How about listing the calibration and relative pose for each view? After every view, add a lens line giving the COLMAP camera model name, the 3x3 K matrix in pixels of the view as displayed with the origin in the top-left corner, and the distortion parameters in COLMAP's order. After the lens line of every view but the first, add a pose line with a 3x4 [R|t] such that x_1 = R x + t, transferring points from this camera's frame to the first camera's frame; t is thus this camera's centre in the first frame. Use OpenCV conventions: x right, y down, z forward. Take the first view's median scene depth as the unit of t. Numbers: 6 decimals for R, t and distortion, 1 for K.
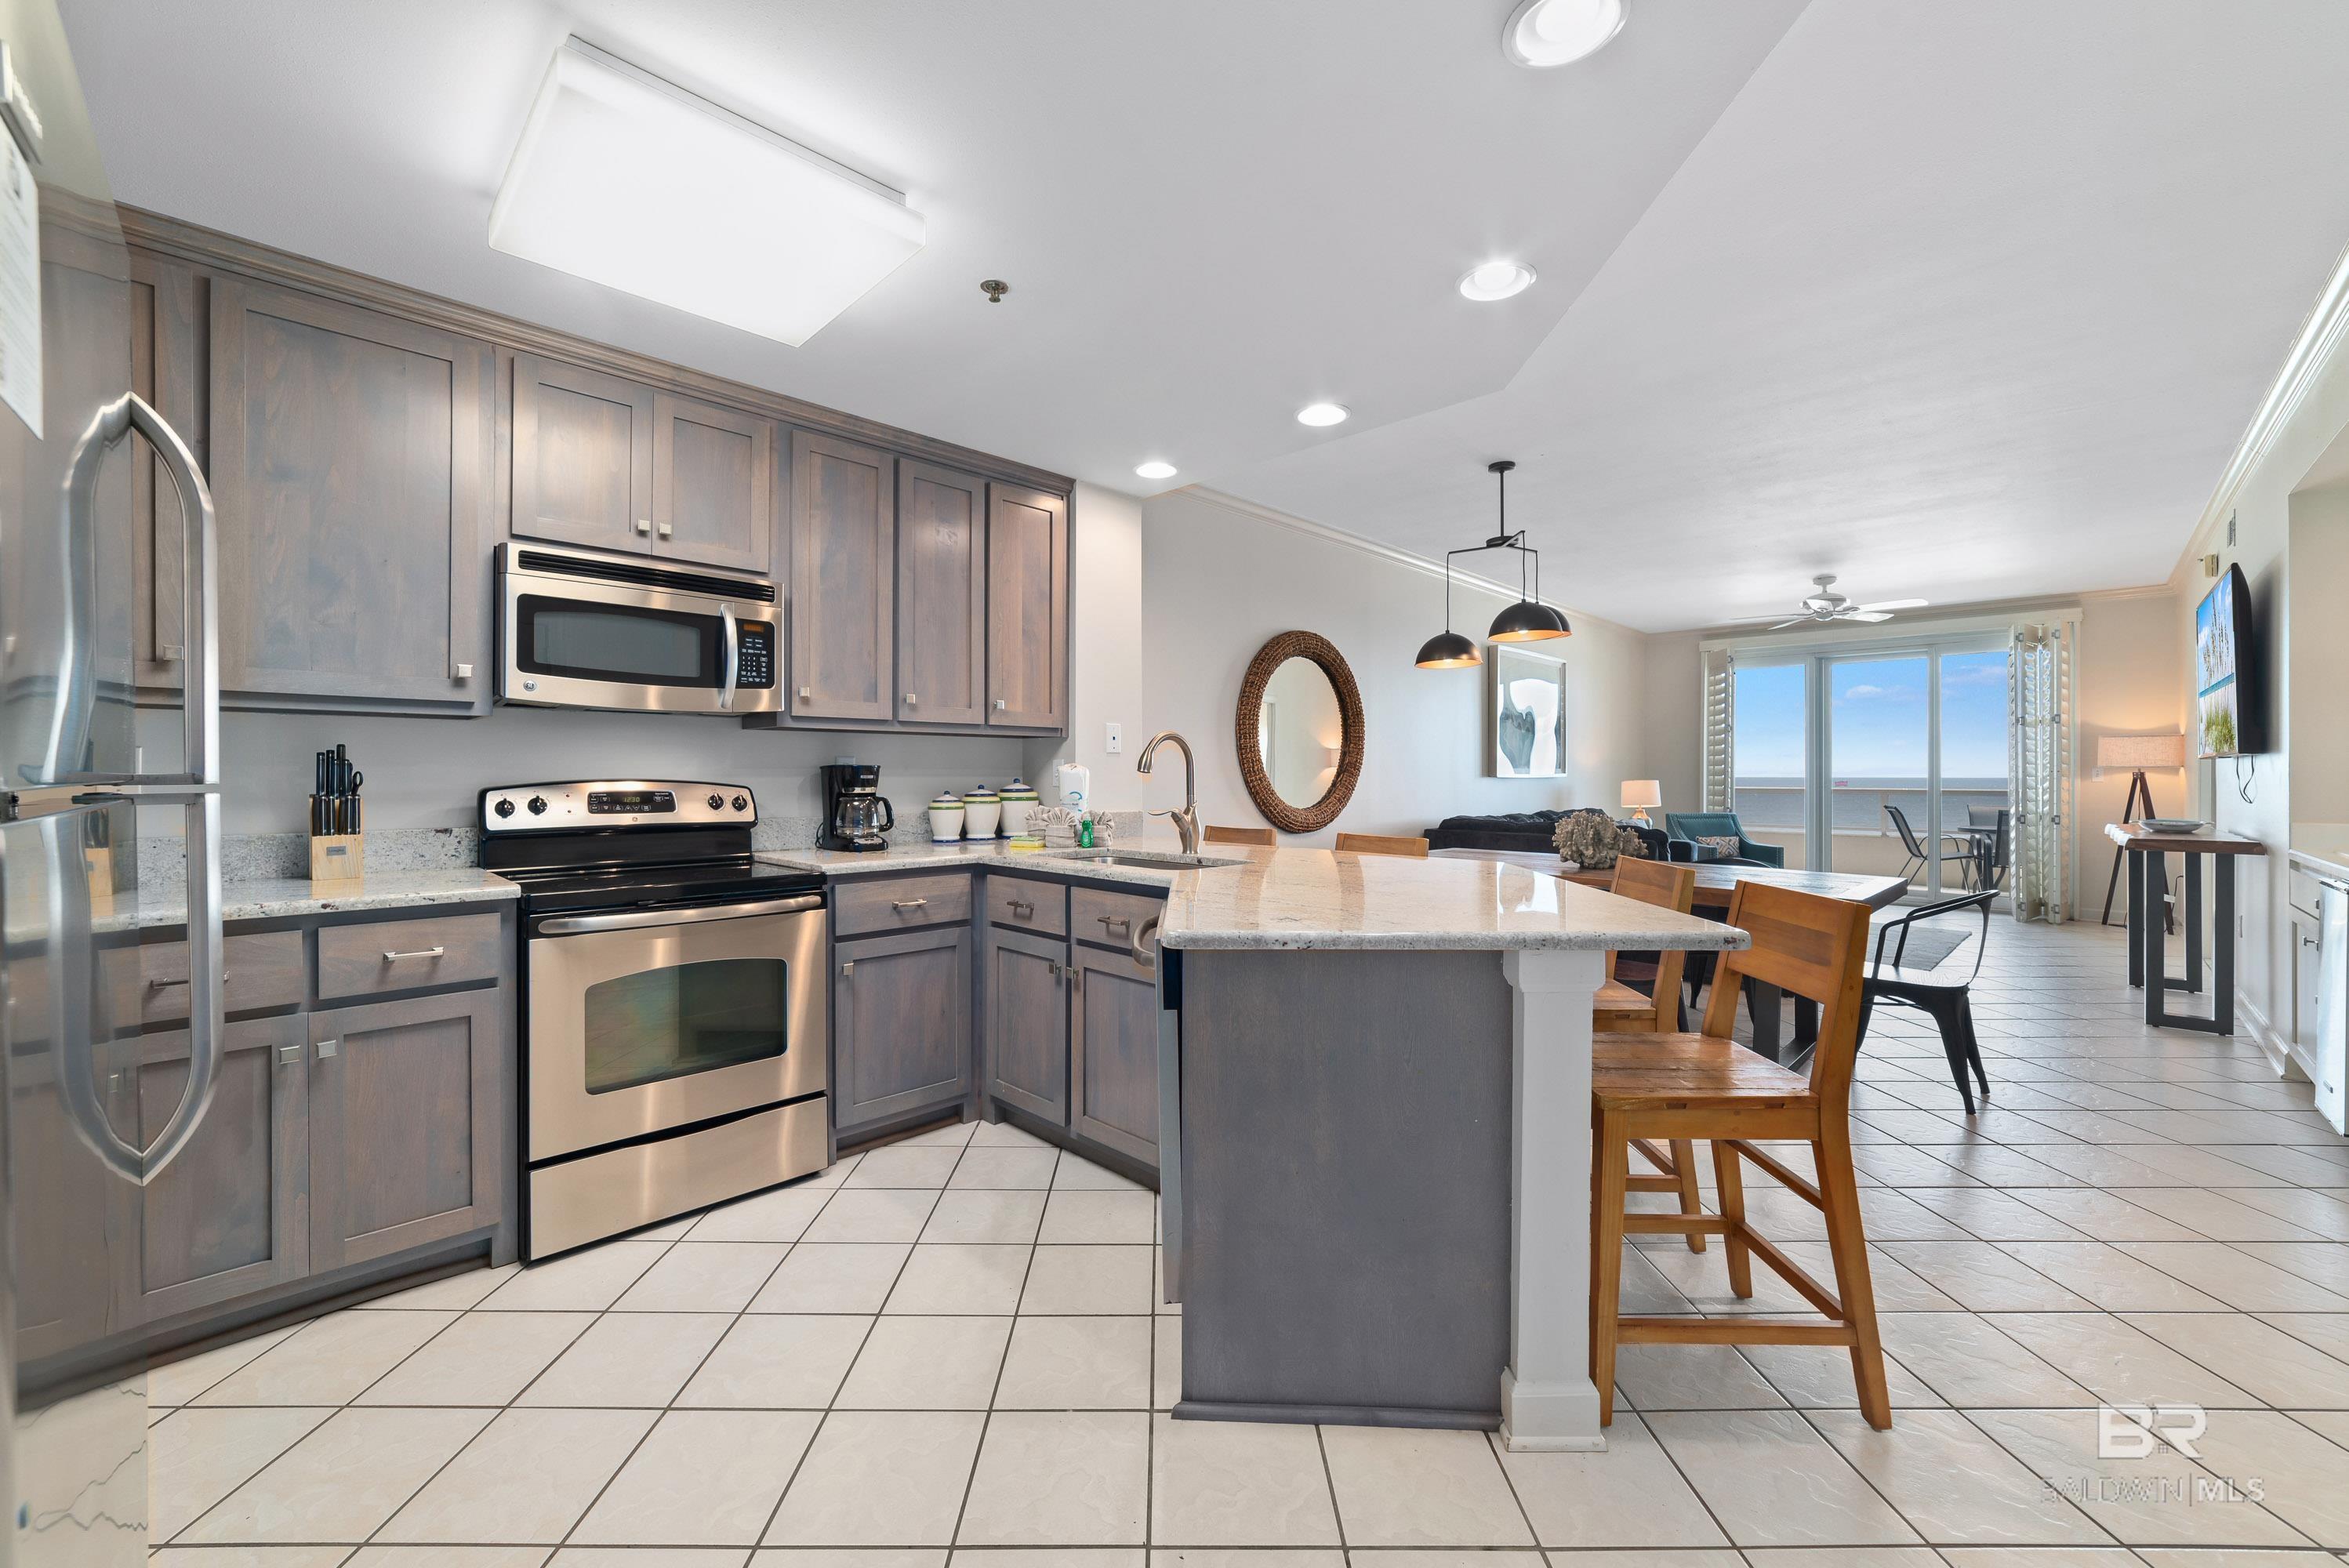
lens RADIAL K [[902.9, 0, 1164.1], [0, 902.9, 776.8], [0, 0, 1]] dist [-0.012867, 0.004812]
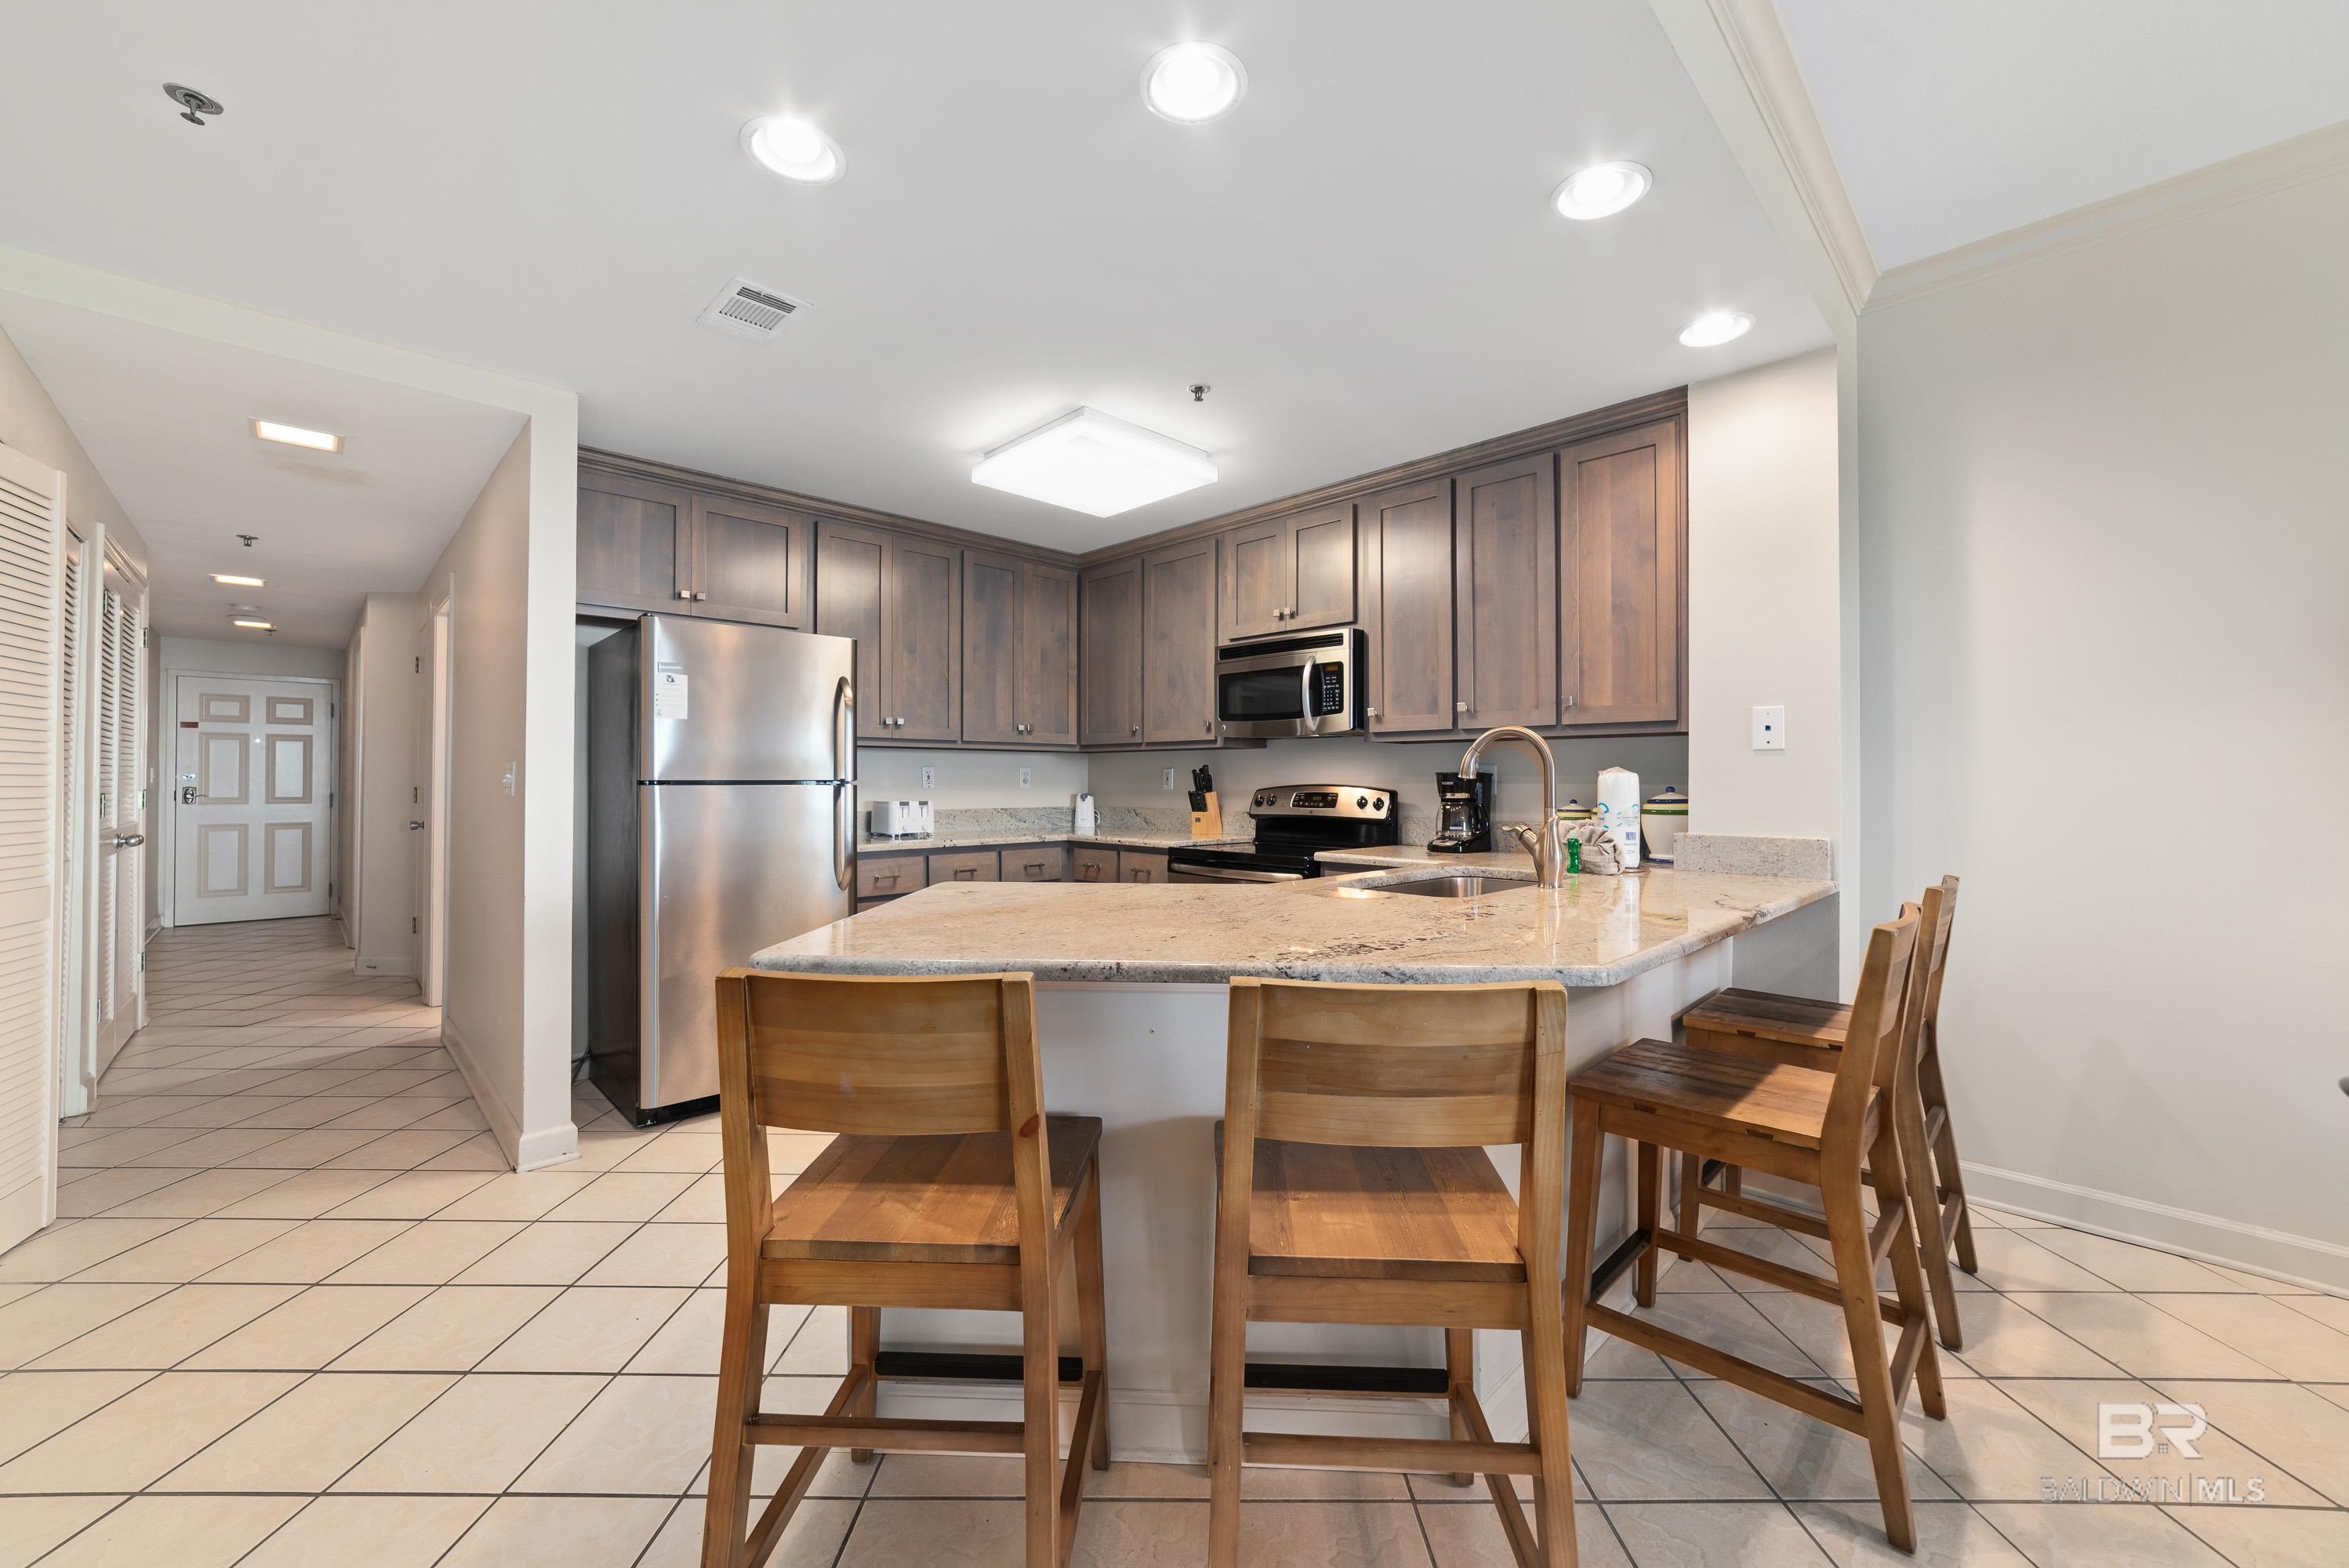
lens RADIAL K [[902.9, 0, 1189.4], [0, 902.9, 778.9], [0, 0, 1]] dist [-0.012867, 0.004812]
pose [[0.012250, -0.003064, -0.999920, 0.420120], [-0.005820, 0.999978, -0.003136, 0.000042], [0.999908, 0.005858, 0.012232, 0.386592]]
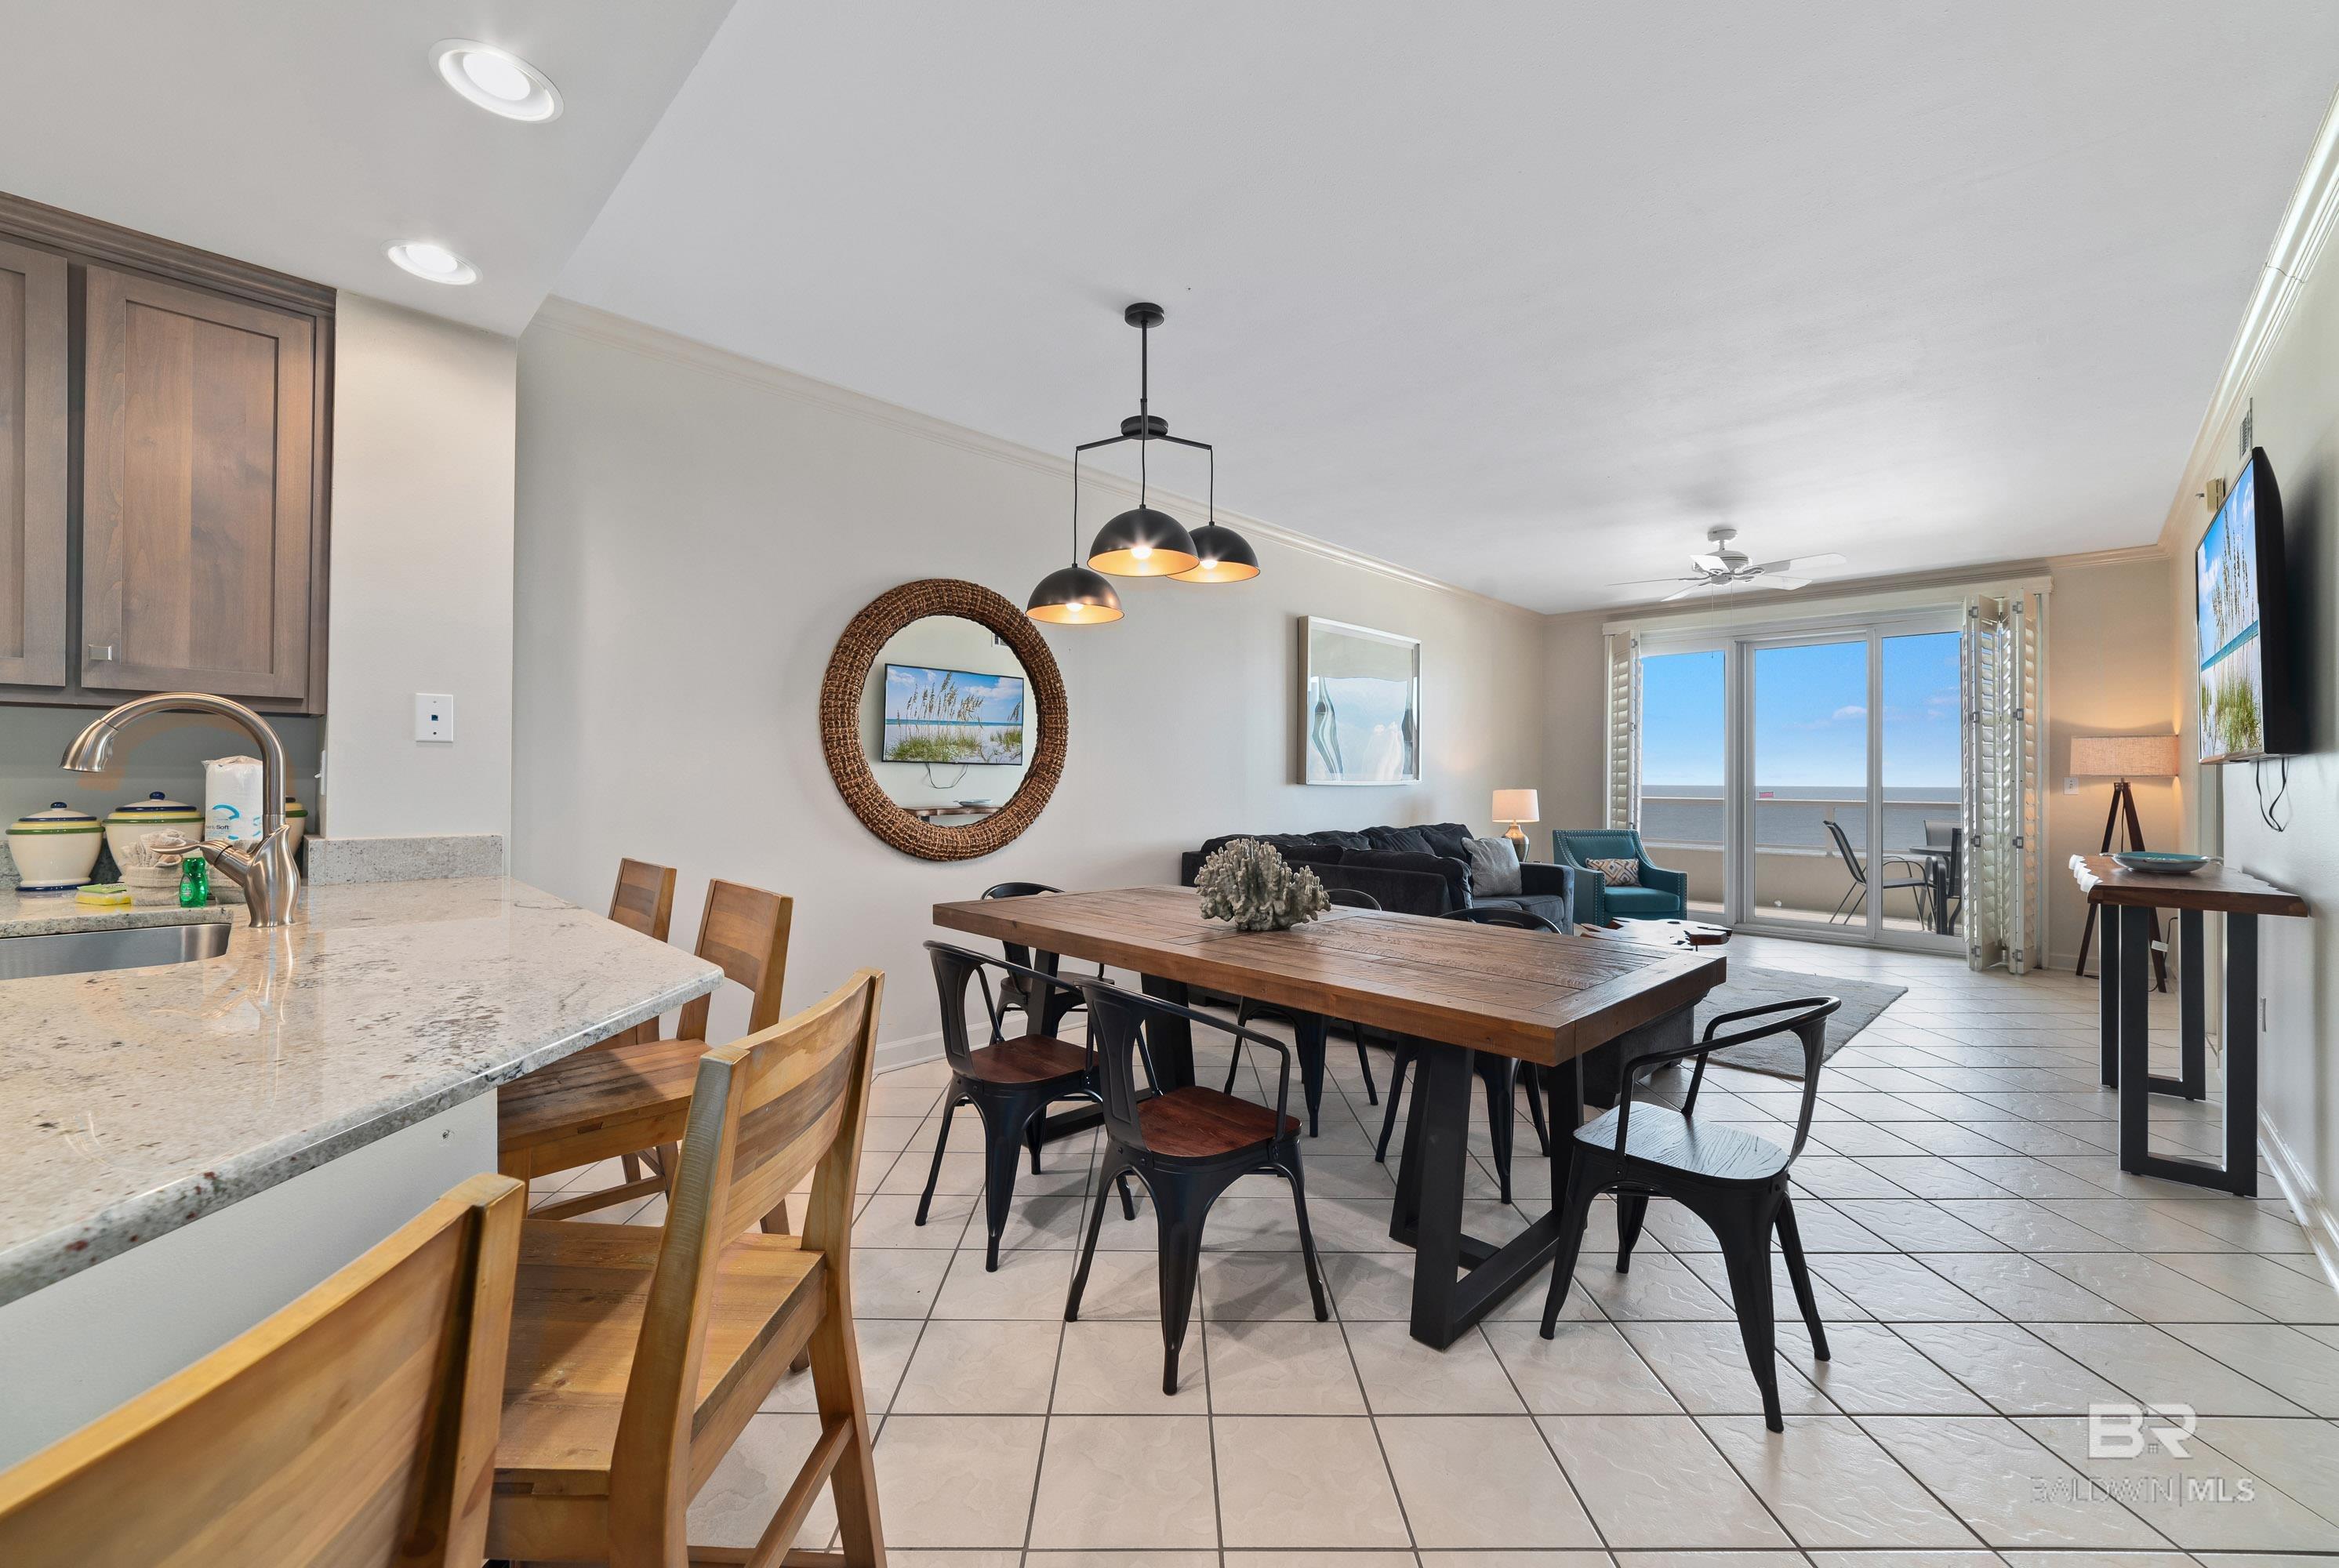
lens RADIAL K [[899.1, 0, 1172.0], [0, 899.1, 776.9], [0, 0, 1]] dist [-0.012867, 0.004812]
pose [[0.999978, 0.005958, 0.002992, 0.306597], [-0.005940, 0.999964, -0.006030, -0.000894], [-0.003028, 0.006012, 0.999977, 0.267244]]
